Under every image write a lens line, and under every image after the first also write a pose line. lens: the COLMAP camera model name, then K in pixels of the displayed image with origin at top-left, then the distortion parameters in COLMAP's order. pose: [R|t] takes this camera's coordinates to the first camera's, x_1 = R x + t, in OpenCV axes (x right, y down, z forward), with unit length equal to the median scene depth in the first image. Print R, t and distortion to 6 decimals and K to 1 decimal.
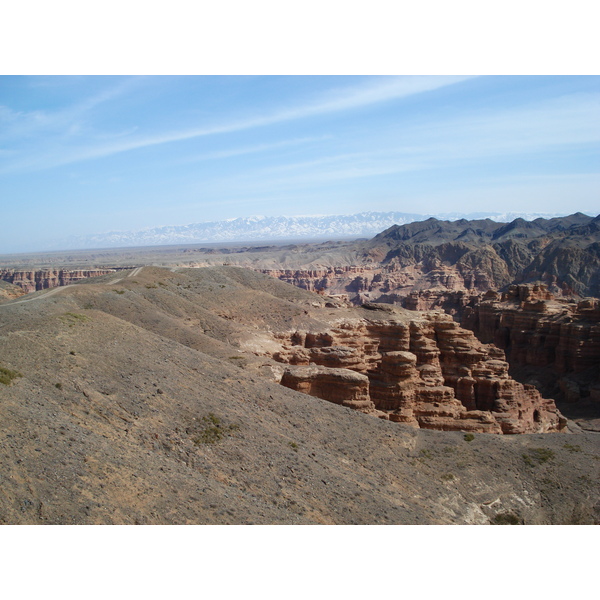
lens RADIAL K [[689.7, 0, 300.0], [0, 689.7, 300.0], [0, 0, 1]] dist [-0.054286, -0.178418]
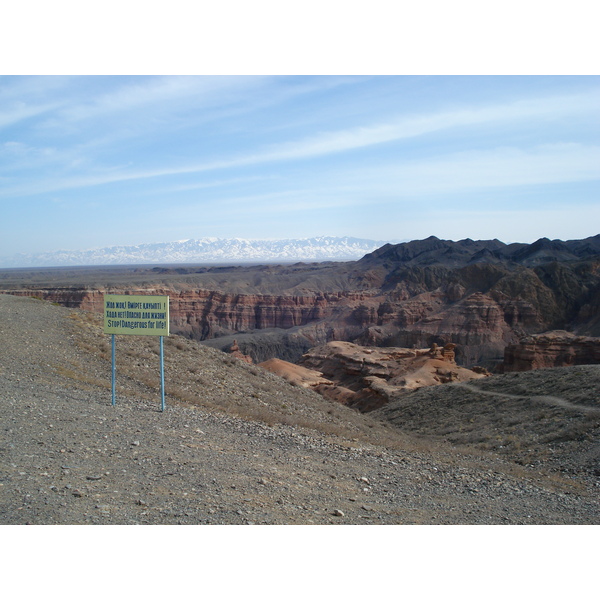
lens RADIAL K [[689.7, 0, 300.0], [0, 689.7, 300.0], [0, 0, 1]] dist [-0.054286, -0.178418]
pose [[0.997280, 0.018495, 0.071344, -0.036510], [-0.016024, 0.999257, -0.035052, -0.010706], [-0.071939, 0.033814, 0.996836, 0.204455]]
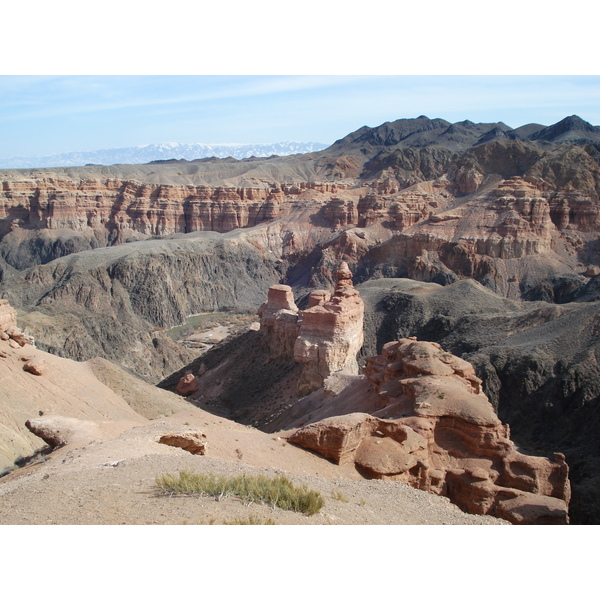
lens RADIAL K [[689.7, 0, 300.0], [0, 689.7, 300.0], [0, 0, 1]] dist [-0.054286, -0.178418]
pose [[0.992284, 0.005422, 0.123863, -0.006623], [-0.017484, 0.995179, 0.096502, -0.006295], [-0.122743, -0.097923, 0.987596, 0.421233]]
